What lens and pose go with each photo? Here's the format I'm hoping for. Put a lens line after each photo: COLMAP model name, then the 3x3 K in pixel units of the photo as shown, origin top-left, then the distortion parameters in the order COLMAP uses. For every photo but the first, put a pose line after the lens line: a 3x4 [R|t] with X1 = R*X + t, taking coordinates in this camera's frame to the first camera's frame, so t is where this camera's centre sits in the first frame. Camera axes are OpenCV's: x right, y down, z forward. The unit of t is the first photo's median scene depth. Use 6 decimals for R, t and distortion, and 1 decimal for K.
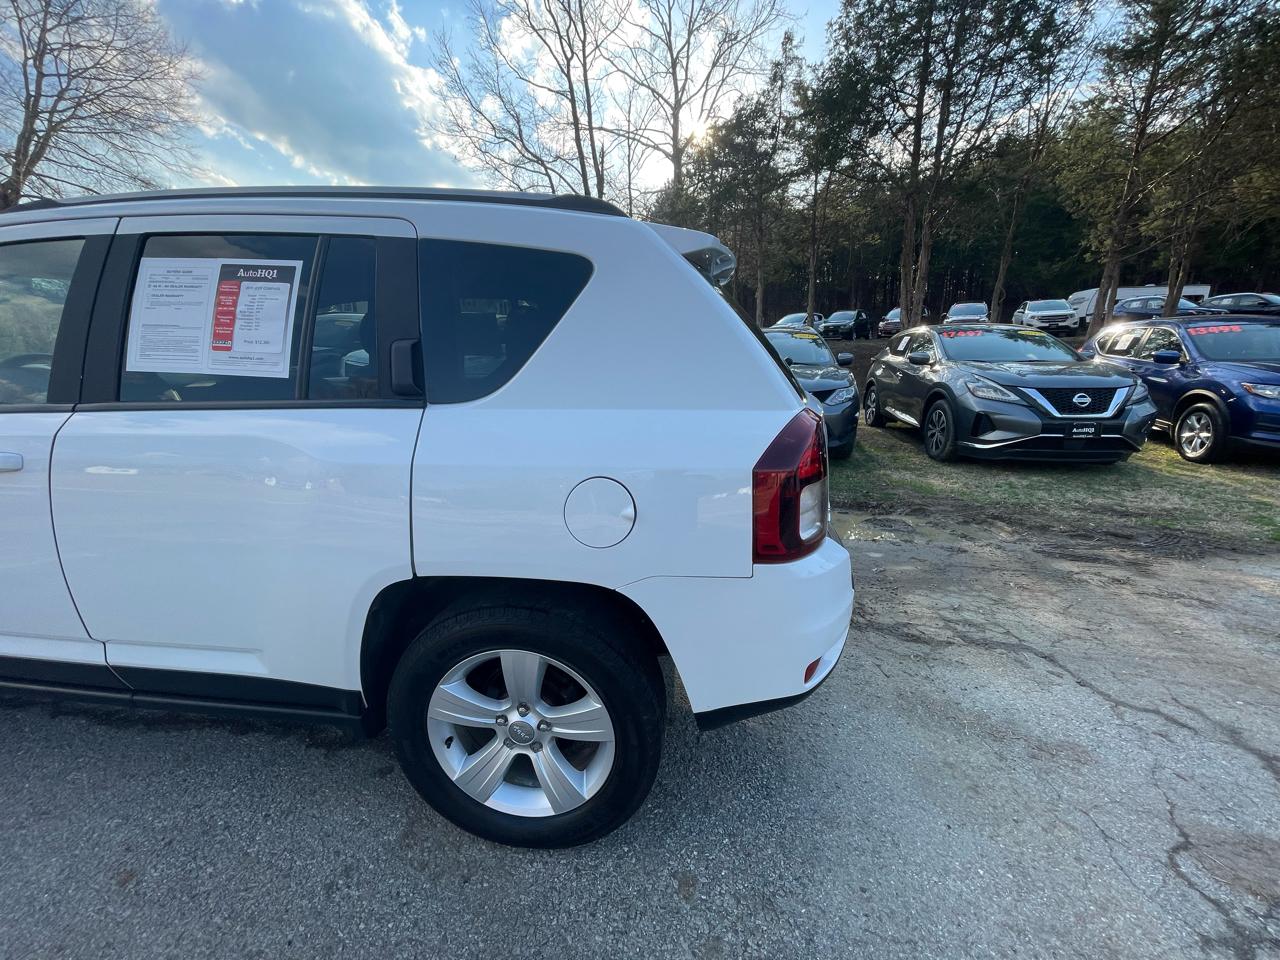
lens RADIAL K [[515.8, 0, 630.2], [0, 515.8, 487.6], [0, 0, 1]] dist [-0.001671, -0.000427]
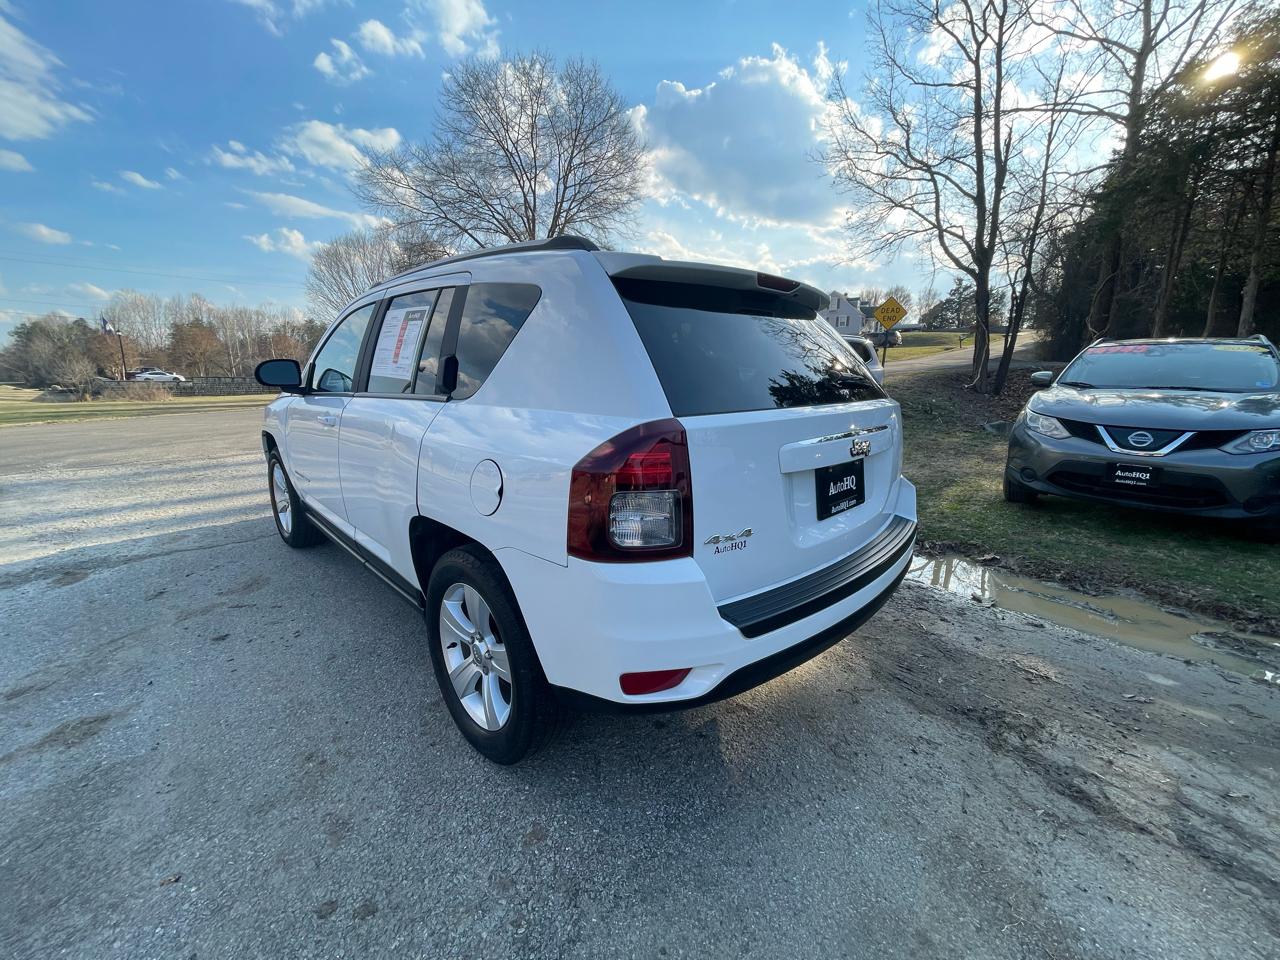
lens RADIAL K [[515.8, 0, 645.8], [0, 515.8, 490.7], [0, 0, 1]] dist [-0.001671, -0.000427]
pose [[0.778532, 0.145891, -0.610413, 0.079608], [-0.165831, 0.985859, 0.024120, -0.003010], [0.605300, 0.082448, 0.791716, 0.018353]]
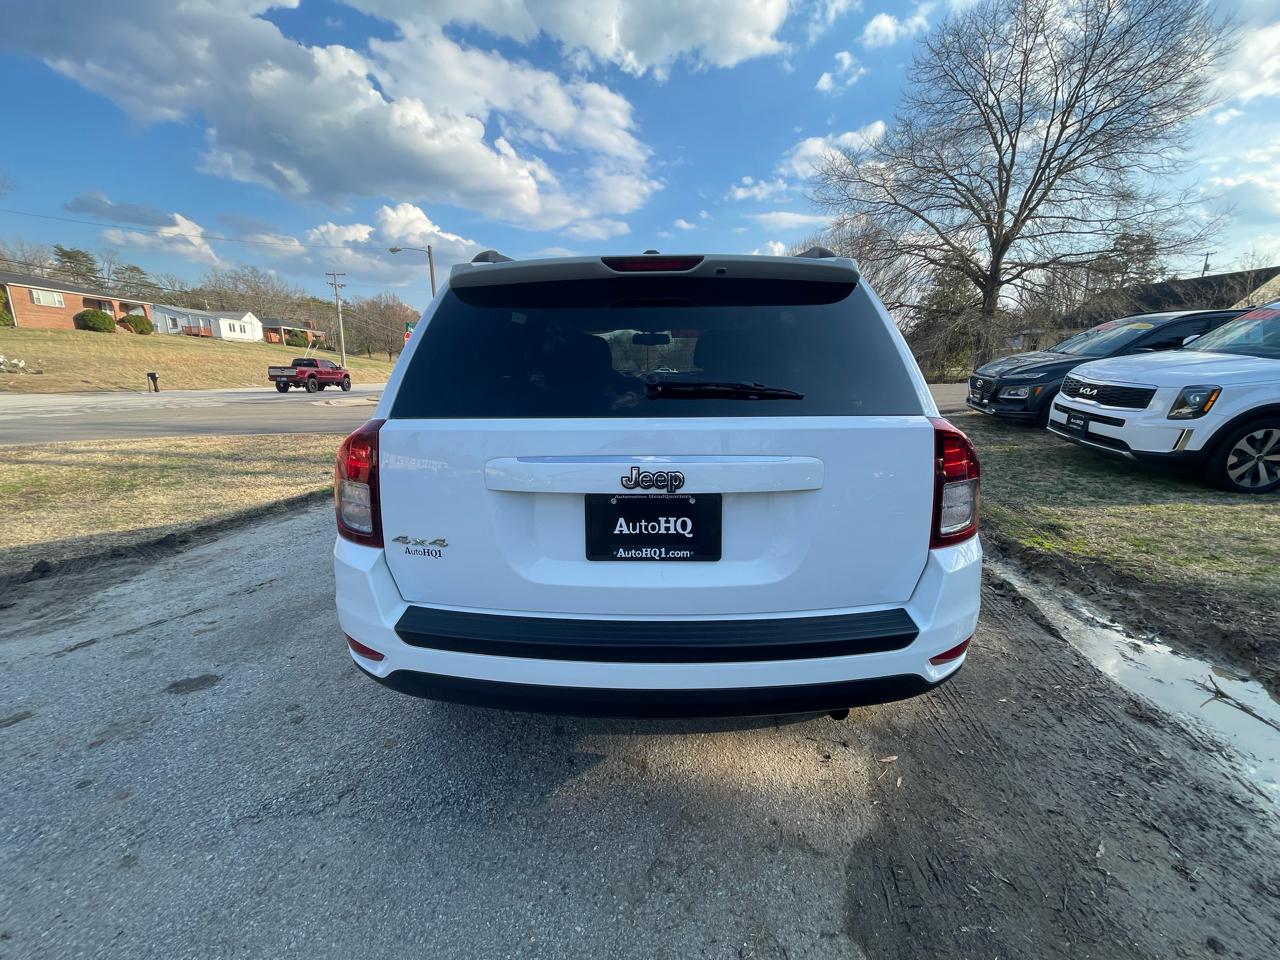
lens RADIAL K [[515.8, 0, 642.3], [0, 515.8, 491.1], [0, 0, 1]] dist [-0.001671, -0.000427]
pose [[0.080603, 0.236690, -0.968236, 0.125293], [-0.247467, 0.945734, 0.210589, -0.031980], [0.965538, 0.222633, 0.134802, 0.121575]]
